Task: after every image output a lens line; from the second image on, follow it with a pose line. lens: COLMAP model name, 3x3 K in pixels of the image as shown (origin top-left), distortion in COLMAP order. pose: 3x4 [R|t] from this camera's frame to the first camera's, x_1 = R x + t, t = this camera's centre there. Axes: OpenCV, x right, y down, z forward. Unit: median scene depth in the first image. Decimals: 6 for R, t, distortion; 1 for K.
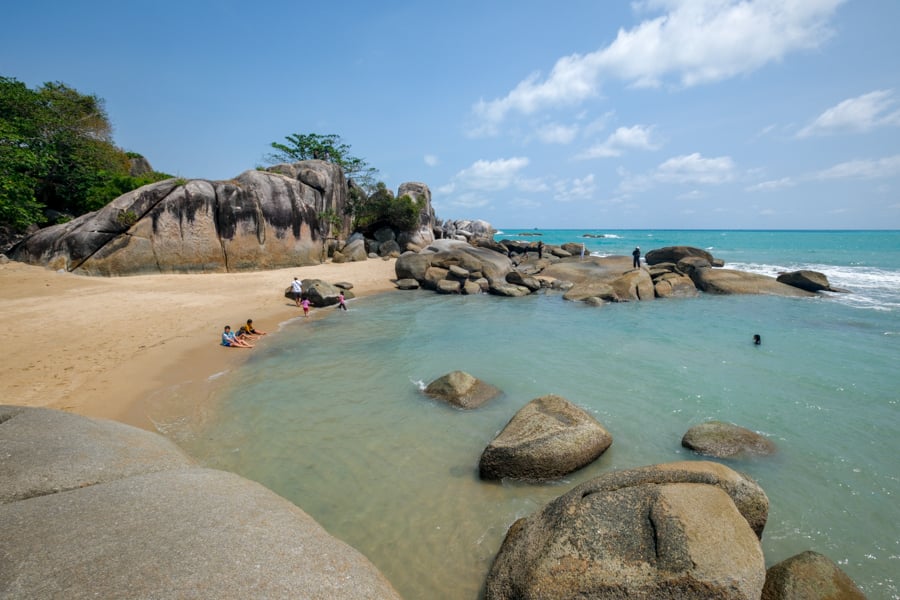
lens RADIAL K [[396.0, 0, 450.6], [0, 396.0, 302.0], [0, 0, 1]] dist [0.000690, 0.000031]
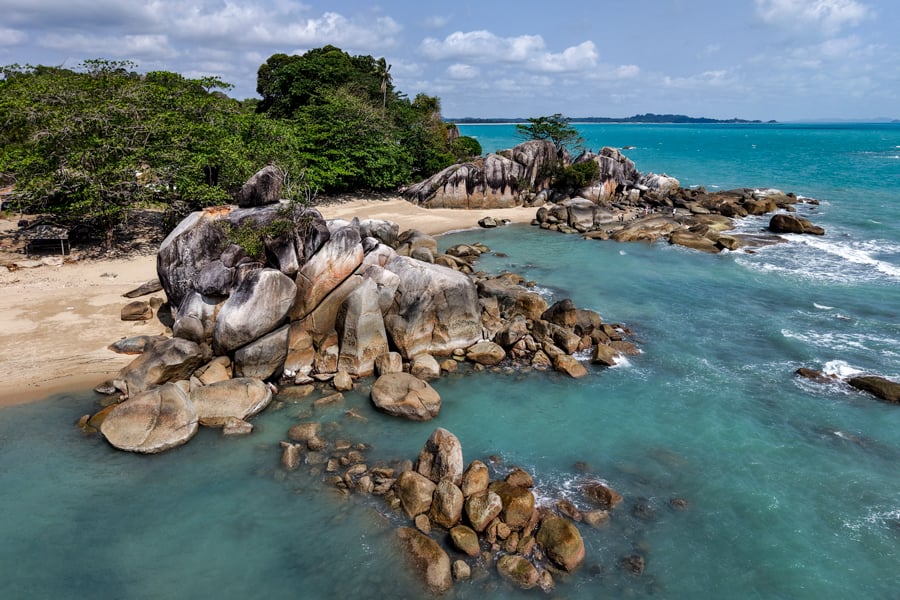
lens RADIAL K [[396.0, 0, 449.3], [0, 396.0, 299.9], [0, 0, 1]] dist [0.000690, 0.000031]
pose [[0.778521, 0.208254, -0.592061, 0.762758], [-0.109606, 0.973961, 0.198461, -0.009519], [0.617974, -0.089613, 0.781074, -0.842115]]
